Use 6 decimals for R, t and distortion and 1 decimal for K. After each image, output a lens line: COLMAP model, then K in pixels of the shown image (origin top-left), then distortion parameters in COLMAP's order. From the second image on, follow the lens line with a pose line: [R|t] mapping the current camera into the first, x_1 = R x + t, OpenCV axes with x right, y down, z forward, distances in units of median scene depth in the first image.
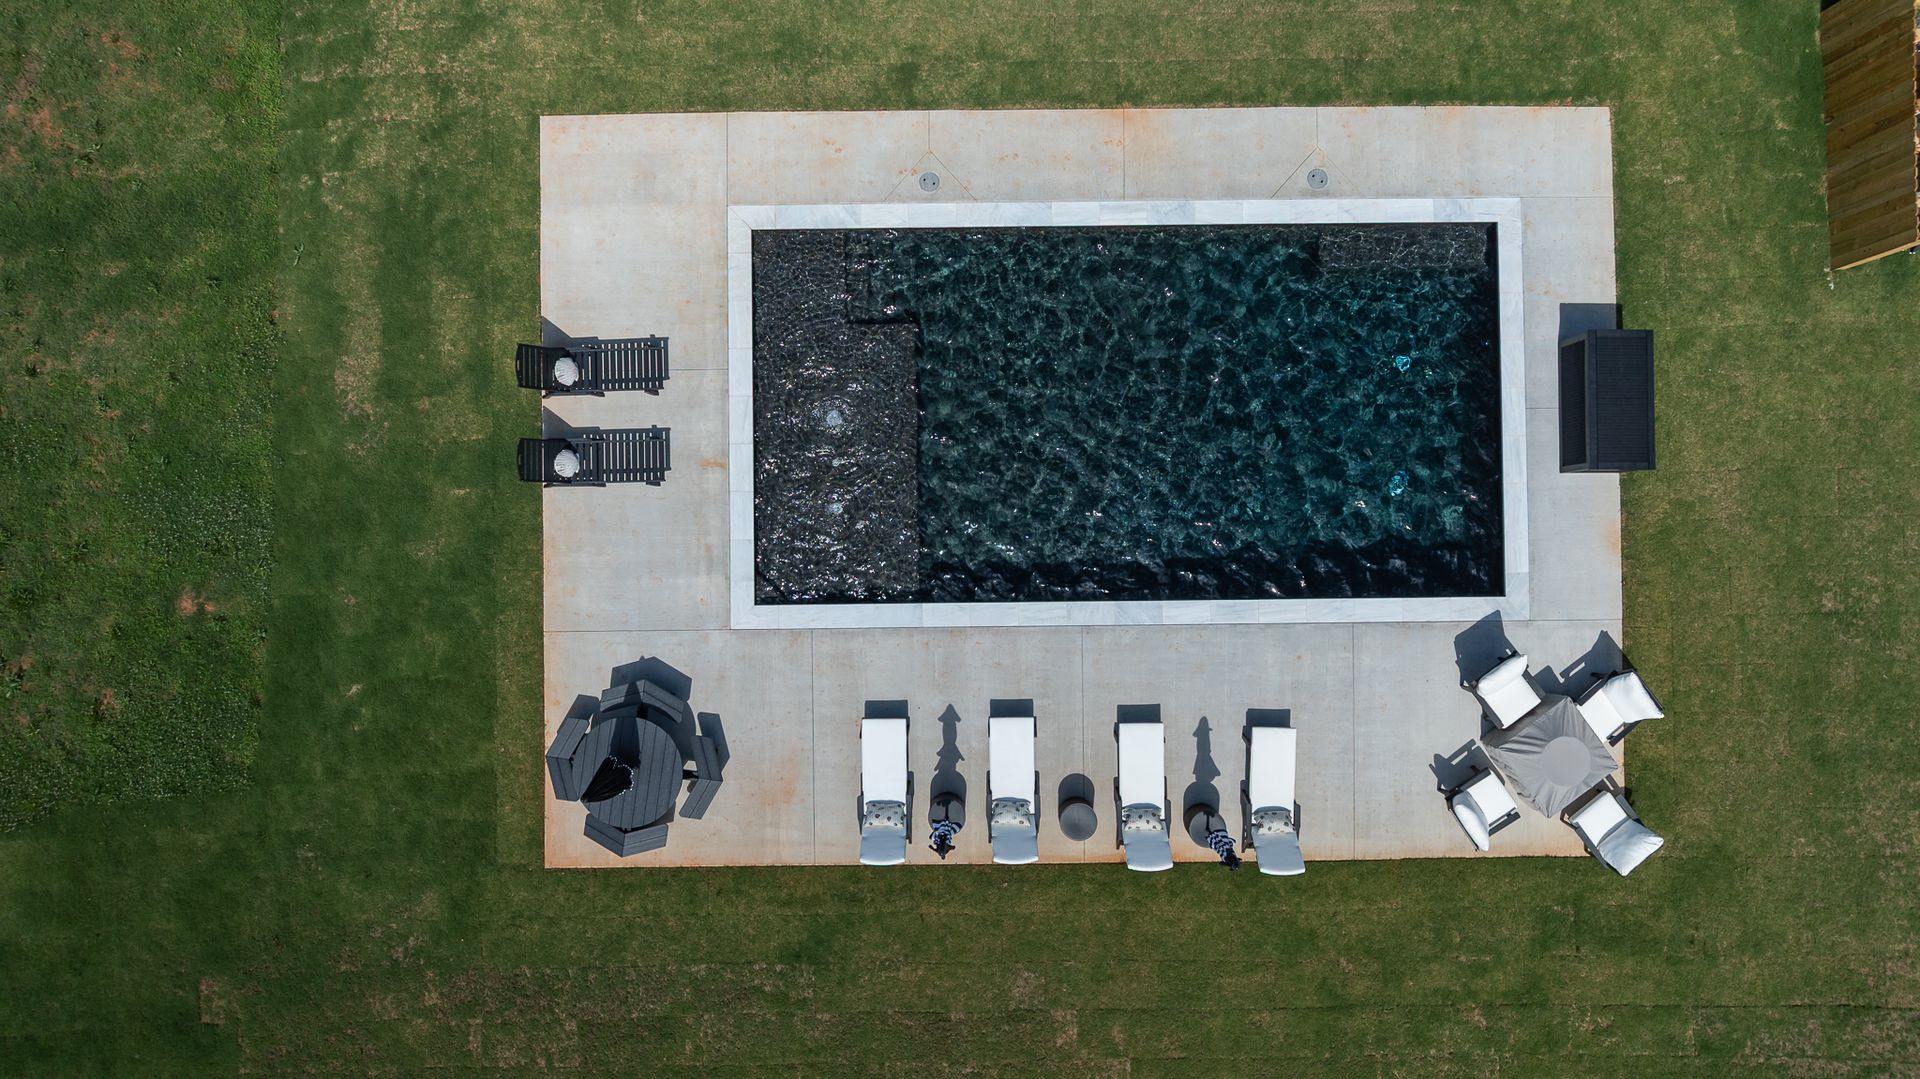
lens RADIAL K [[1354.7, 0, 962.5], [0, 1354.7, 541.2], [0, 0, 1]] dist [-0.047012, 0.056910]
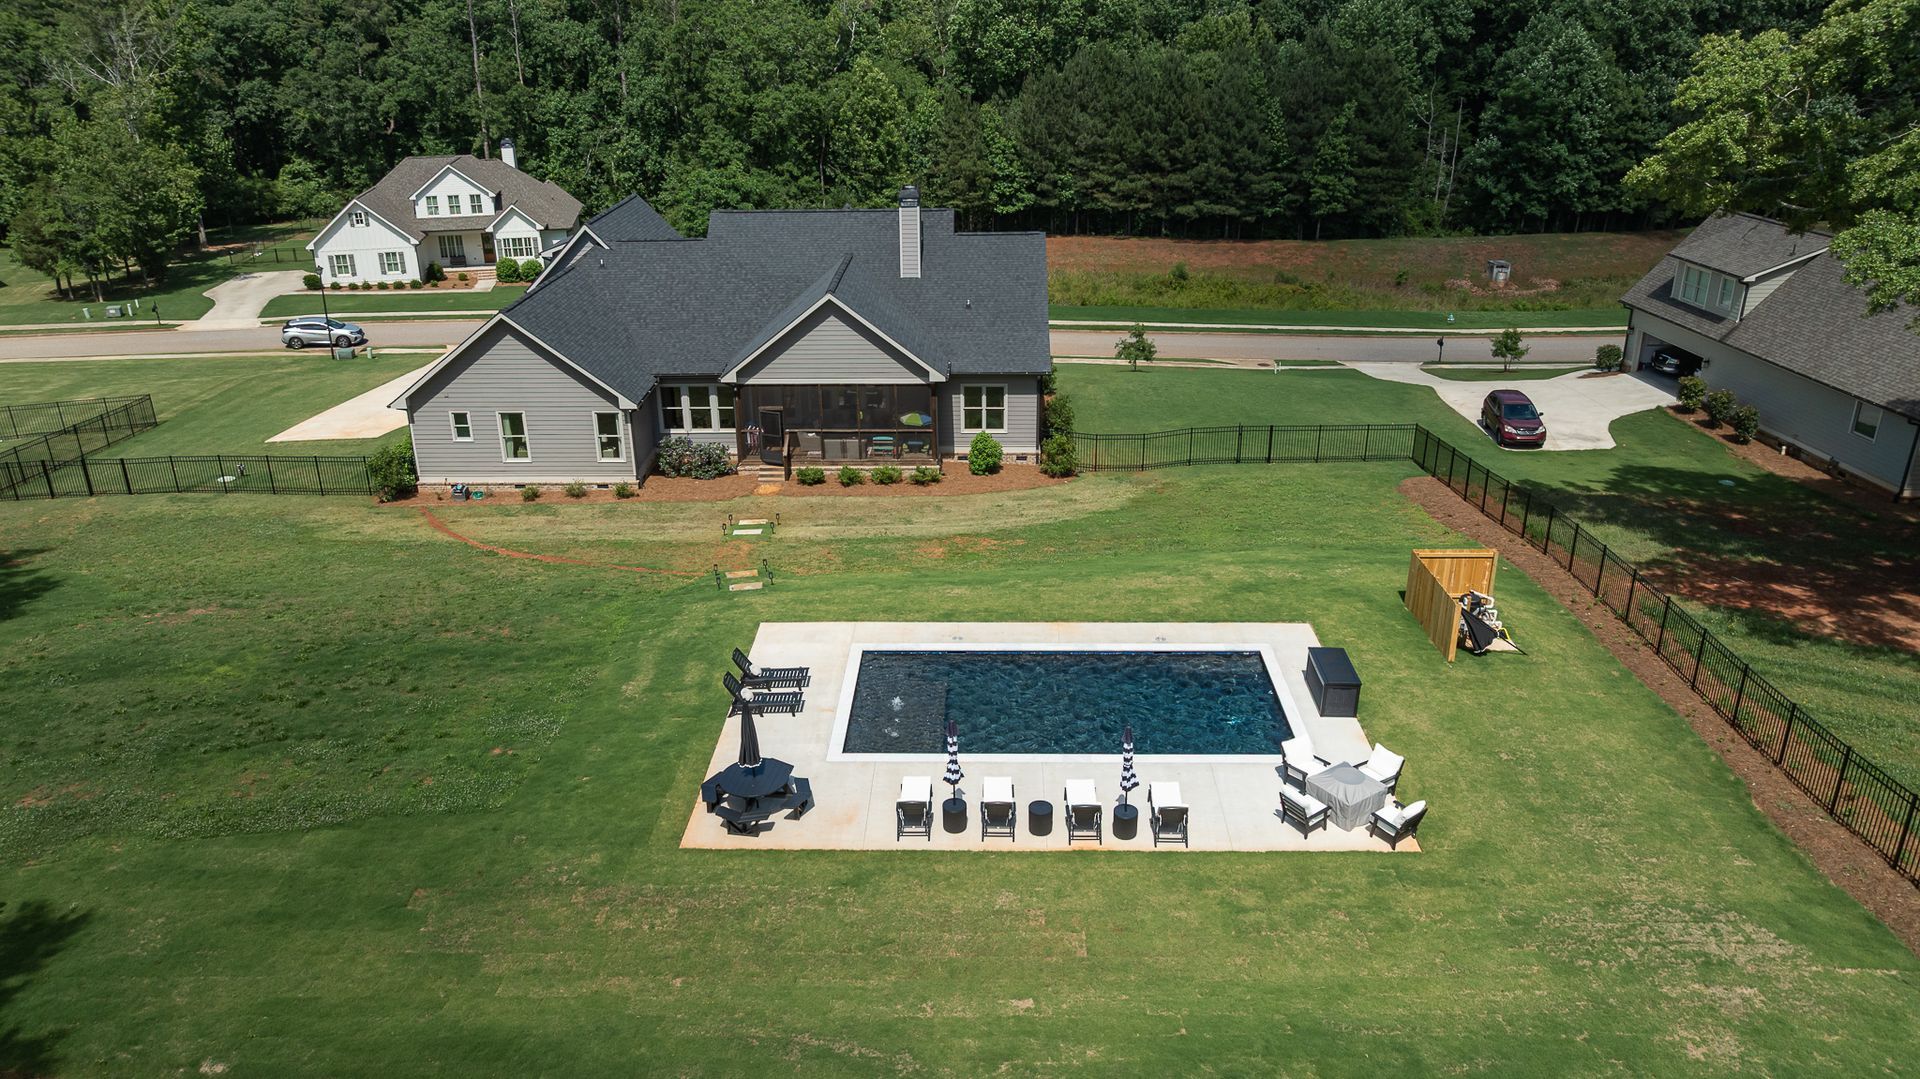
lens RADIAL K [[1351.7, 0, 961.3], [0, 1351.7, 542.0], [0, 0, 1]] dist [-0.027147, 0.021173]
pose [[0.999440, 0.007575, -0.032605, 0.042288], [-0.032955, 0.393413, -0.918771, 1.447286], [0.005868, 0.919331, 0.393442, 0.119352]]
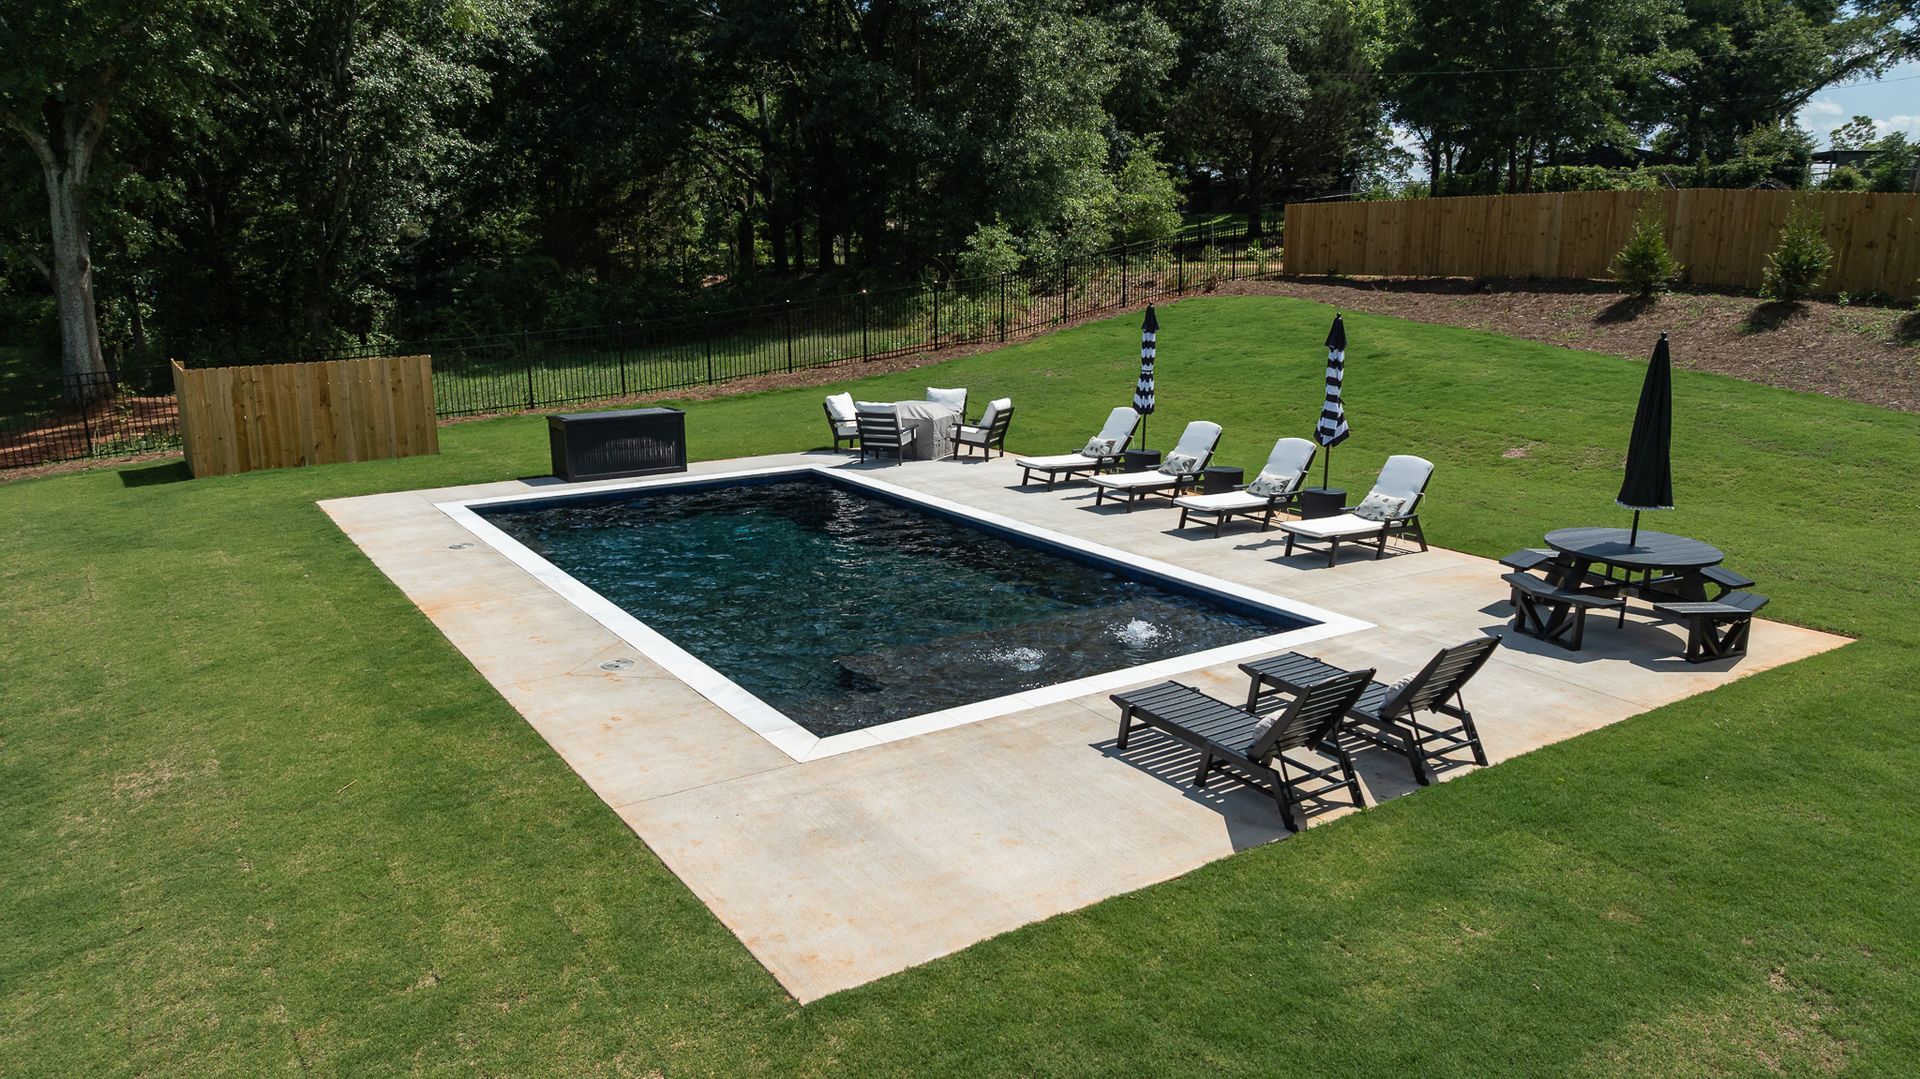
lens RADIAL K [[1351.7, 0, 961.3], [0, 1351.7, 542.0], [0, 0, 1]] dist [-0.027147, 0.021173]
pose [[-0.538977, -0.179992, 0.822865, -0.596023], [0.842310, -0.110194, 0.527610, -0.450526], [-0.004291, 0.977476, 0.211001, 0.820709]]
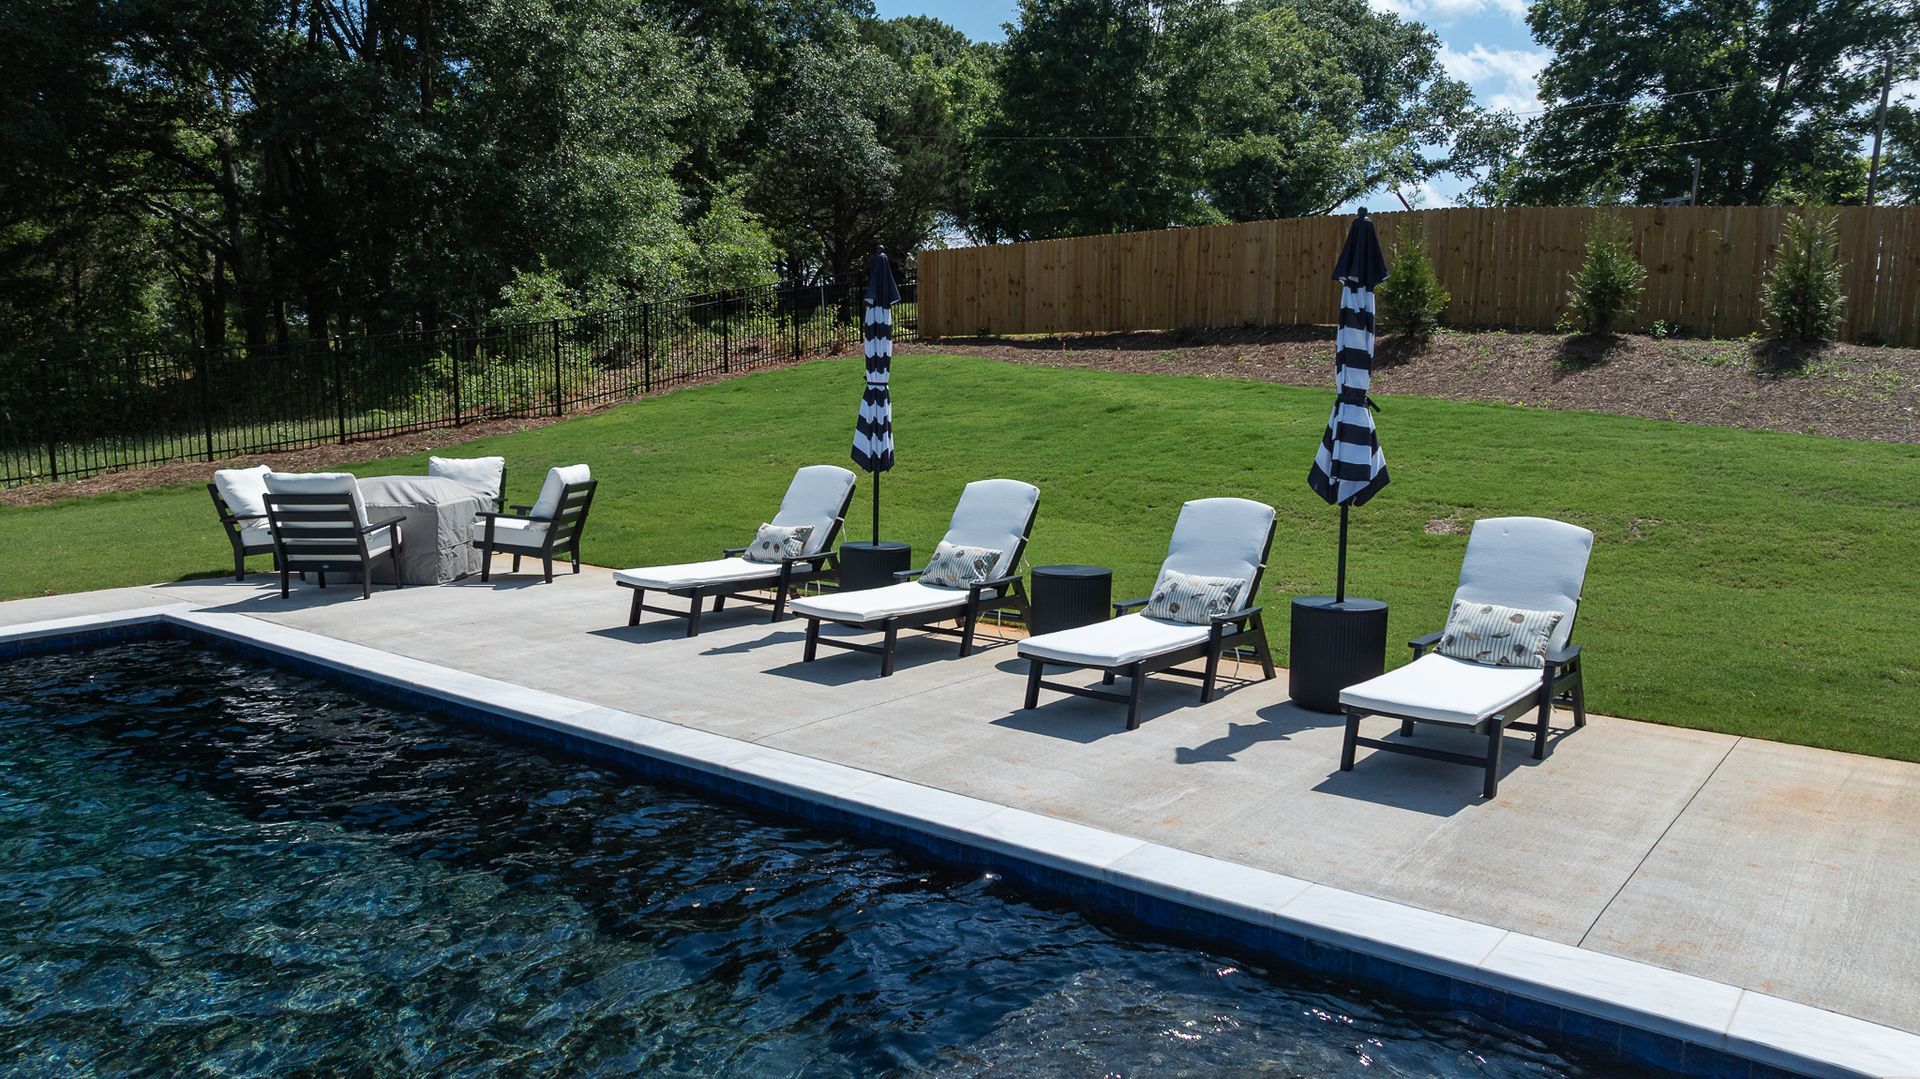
lens RADIAL K [[1351.7, 0, 961.3], [0, 1351.7, 542.0], [0, 0, 1]] dist [-0.027147, 0.021173]
pose [[-0.780890, -0.079058, 0.619645, -0.164255], [0.624649, -0.090938, 0.775593, -0.167944], [-0.004967, 0.992713, 0.120396, 0.904832]]
